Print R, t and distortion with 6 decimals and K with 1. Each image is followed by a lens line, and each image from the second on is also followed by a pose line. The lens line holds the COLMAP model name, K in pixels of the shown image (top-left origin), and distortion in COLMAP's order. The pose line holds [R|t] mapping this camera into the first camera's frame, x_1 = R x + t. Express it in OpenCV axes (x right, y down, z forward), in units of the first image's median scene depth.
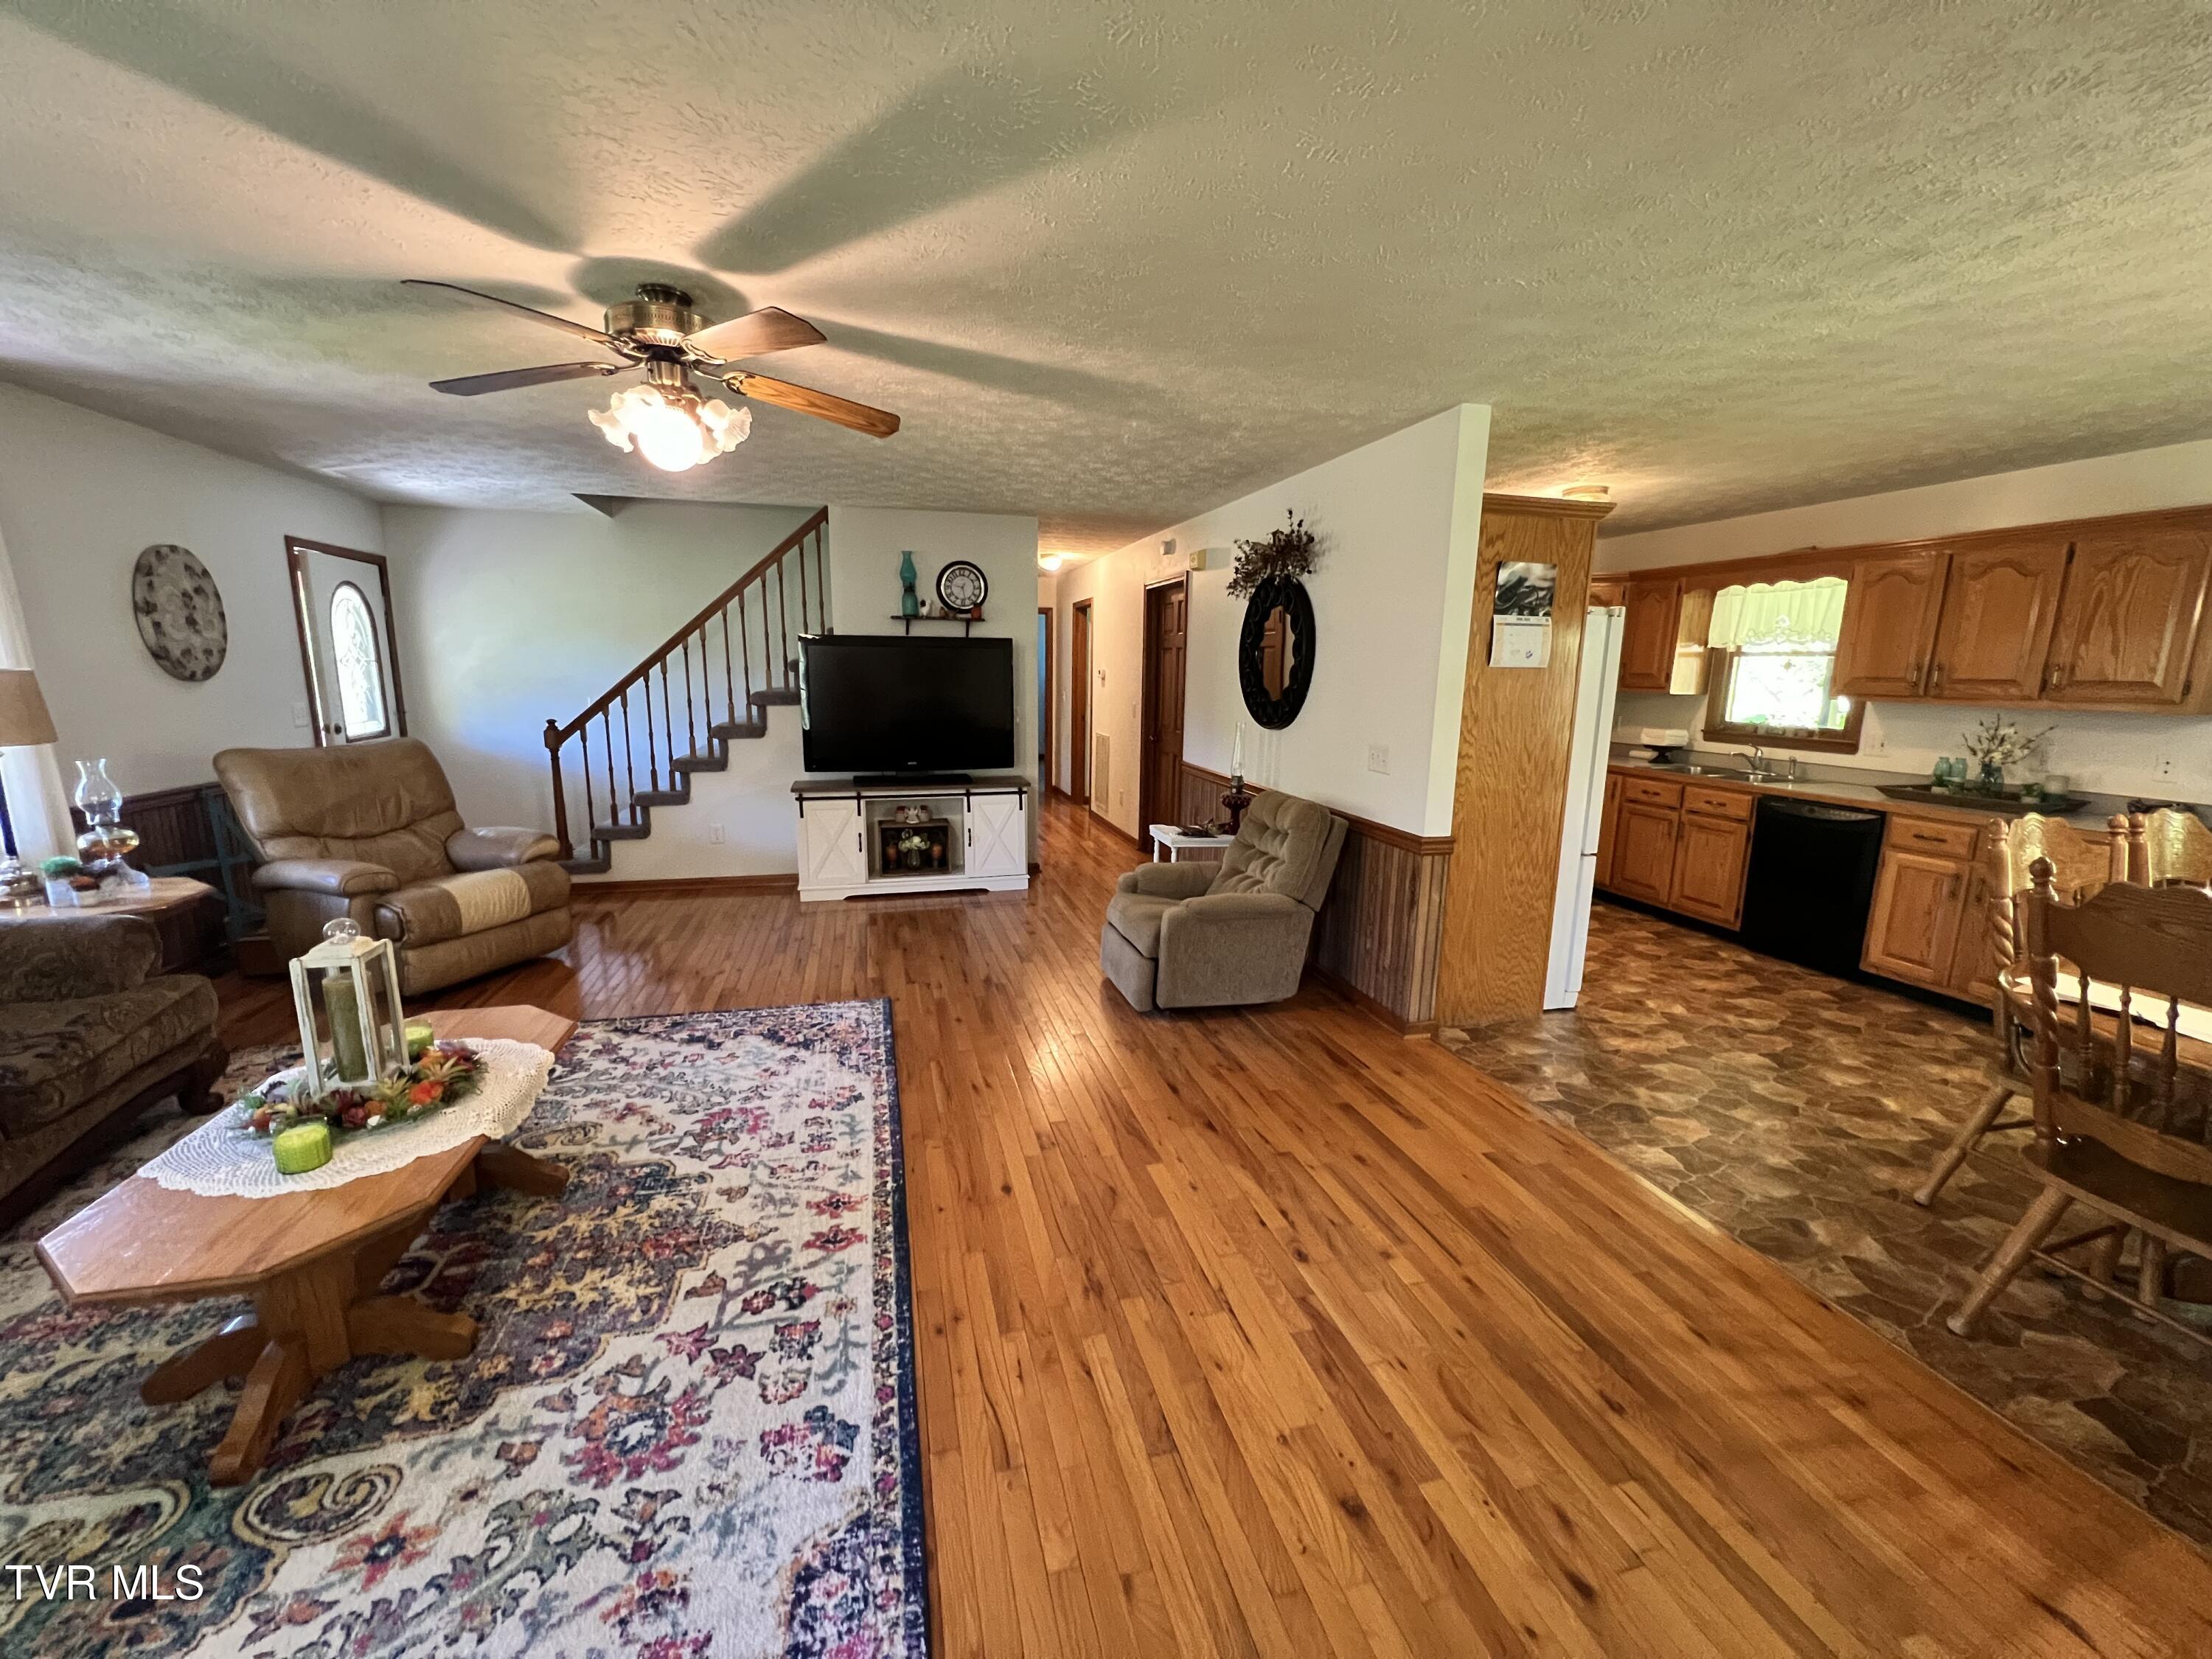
lens RADIAL K [[887.2, 0, 1098.5], [0, 887.2, 830.1], [0, 0, 1]] dist [0.000830, -0.000264]
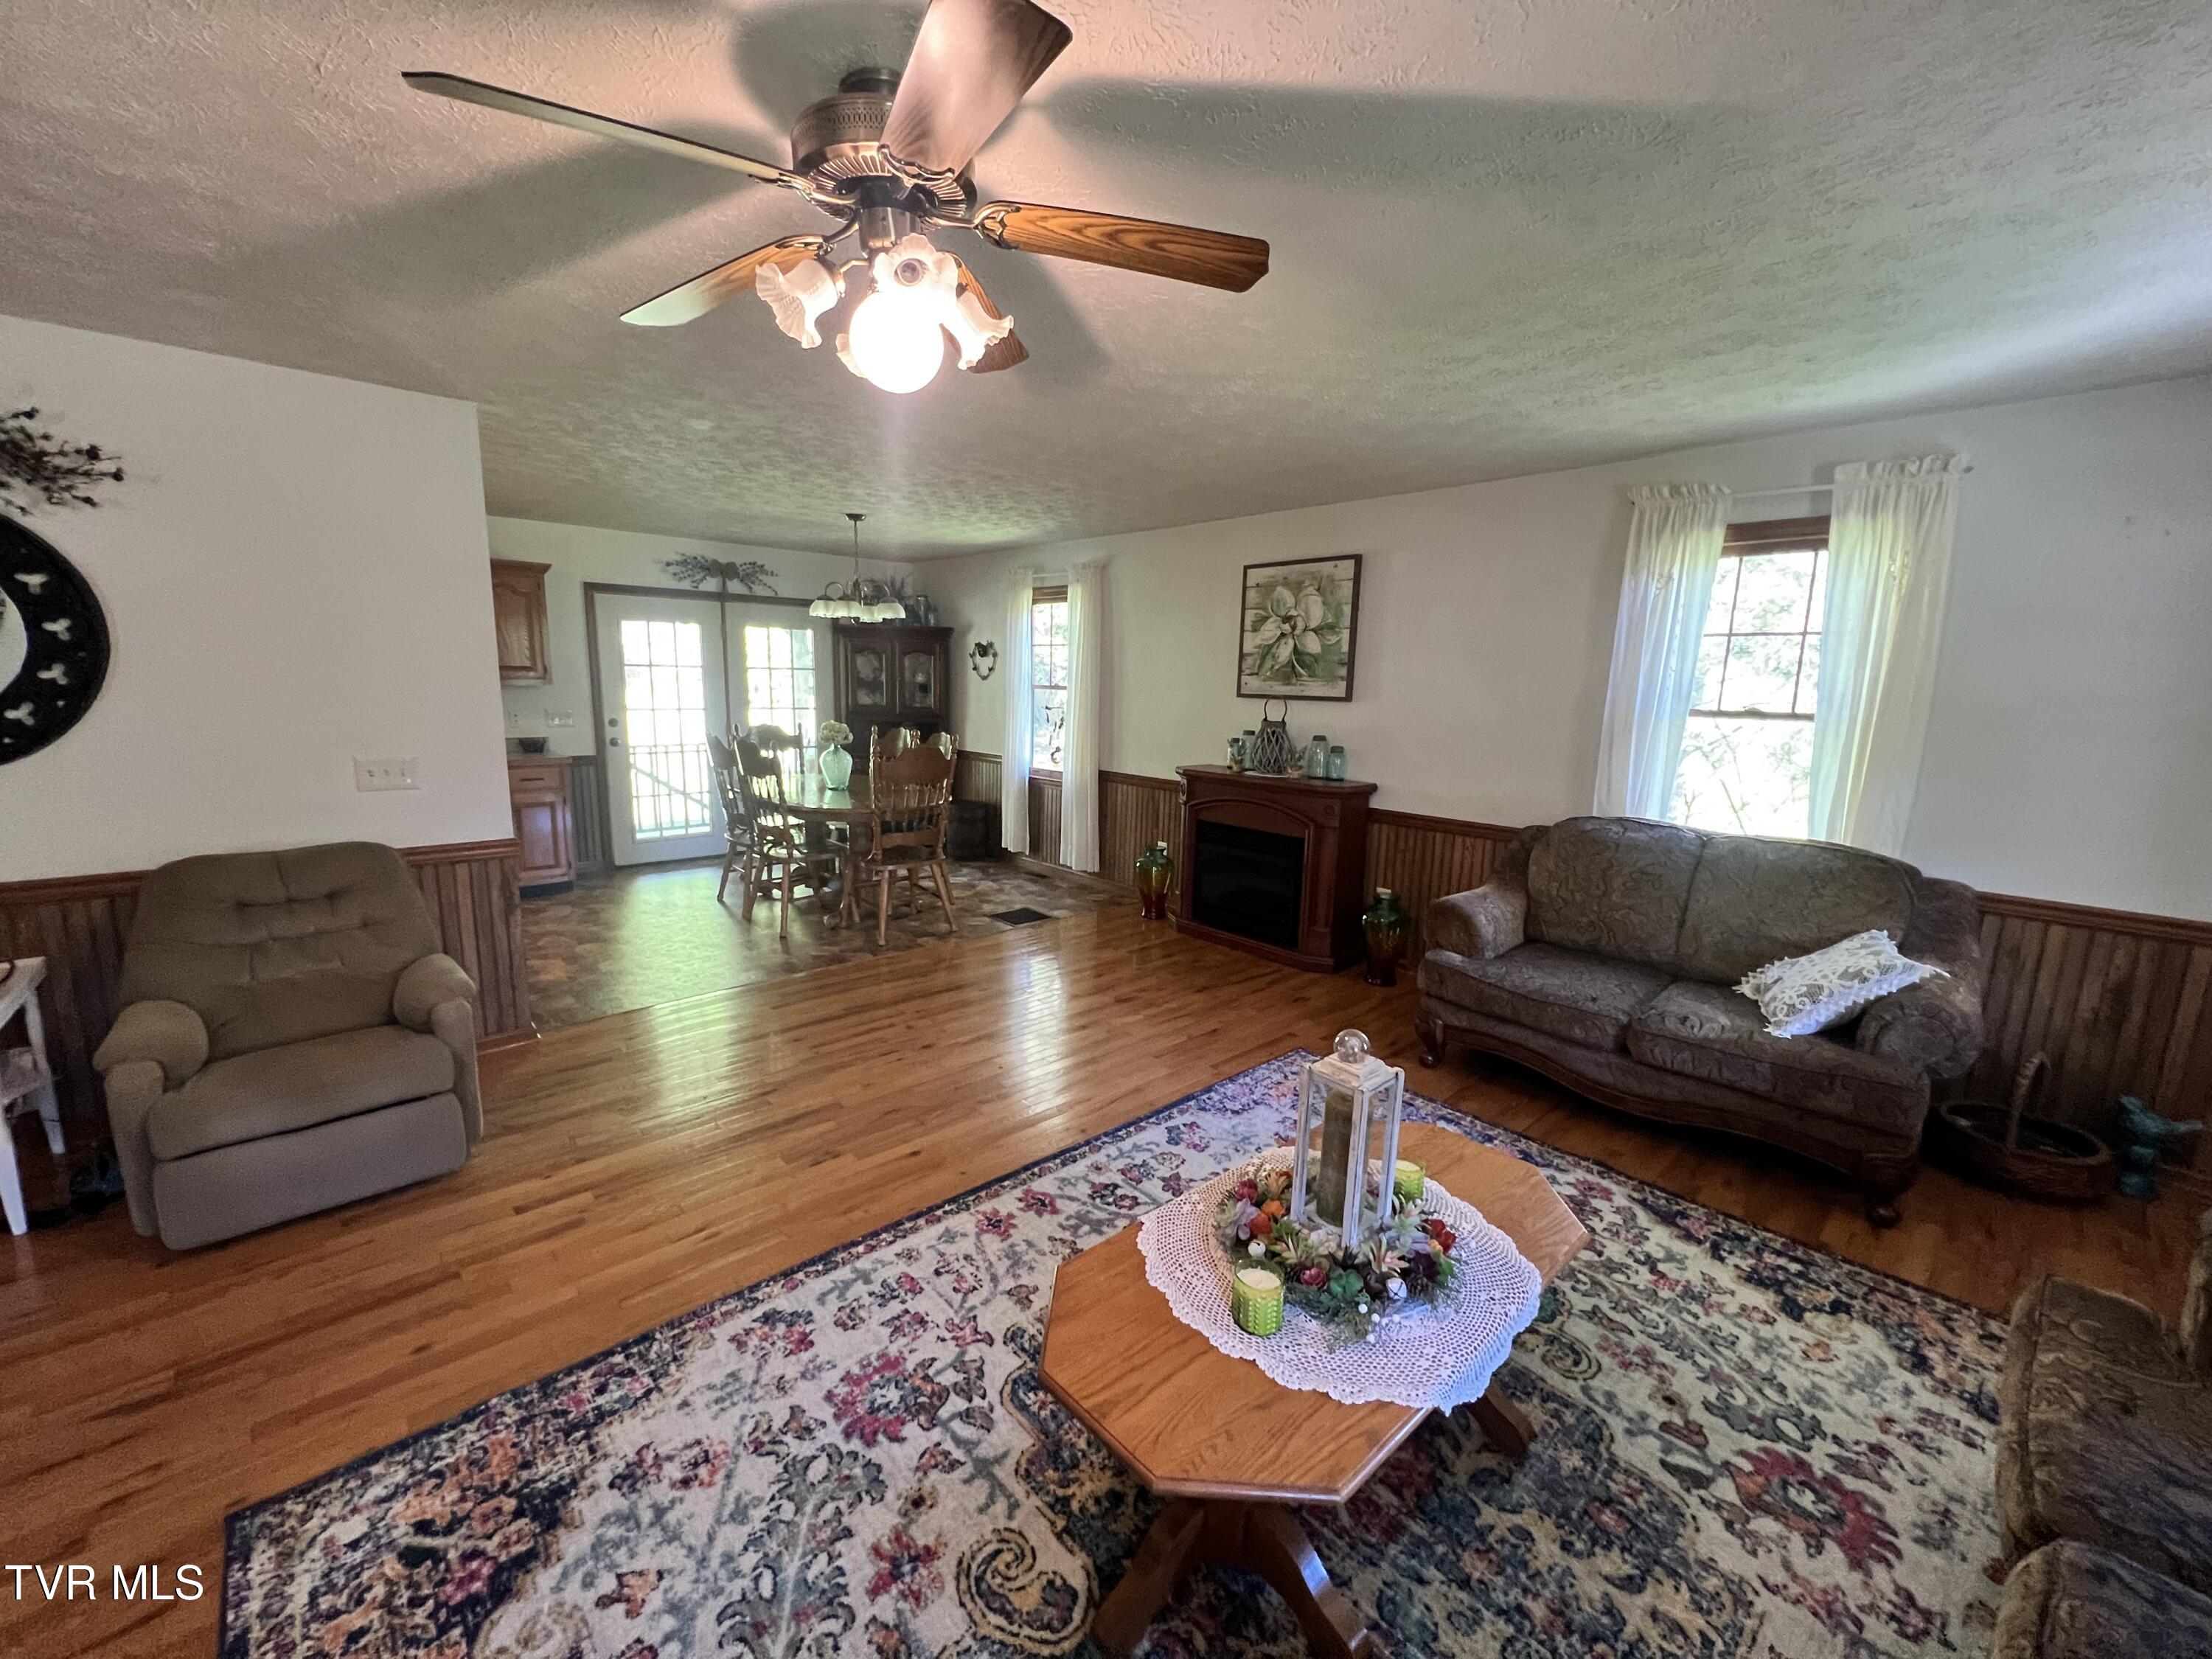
lens RADIAL K [[886.6, 0, 1096.6], [0, 886.6, 829.7], [0, 0, 1]] dist [-0.001079, 0.000736]
pose [[-0.465096, -0.179741, 0.866821, -0.970061], [0.129293, 0.954879, 0.267373, -0.223097], [-0.875768, 0.236429, -0.420871, 1.031017]]
